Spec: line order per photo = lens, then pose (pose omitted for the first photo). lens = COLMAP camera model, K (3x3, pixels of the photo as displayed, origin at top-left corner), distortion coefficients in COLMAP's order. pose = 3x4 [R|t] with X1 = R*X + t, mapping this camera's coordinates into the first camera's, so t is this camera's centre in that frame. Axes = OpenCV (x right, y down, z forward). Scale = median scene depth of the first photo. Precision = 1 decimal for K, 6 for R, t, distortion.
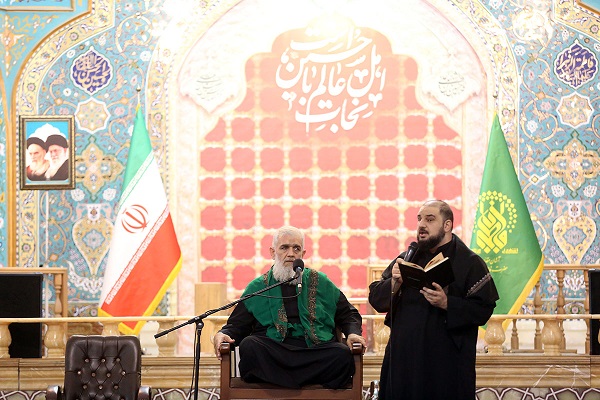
lens RADIAL K [[2971.6, 0, 300.0], [0, 2971.6, 200.0], [0, 0, 1]] dist [0.088065, 5.671147]
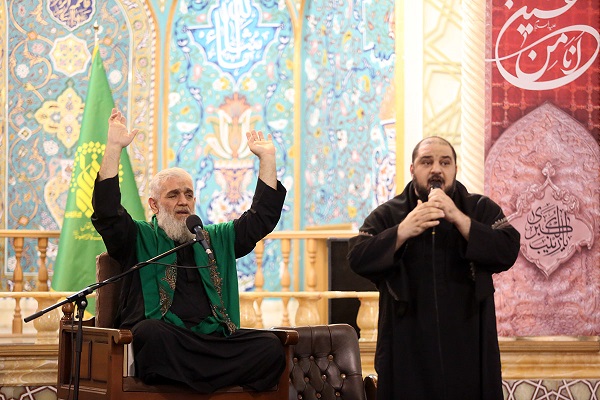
lens RADIAL K [[2497.4, 0, 300.0], [0, 2497.4, 200.0], [0, 0, 1]] dist [-0.046910, 1.701251]
pose [[0.797211, 0.027707, 0.603065, -0.289141], [-0.025763, 0.999598, -0.011868, 0.018581], [-0.603151, -0.006076, 0.797604, 0.383498]]
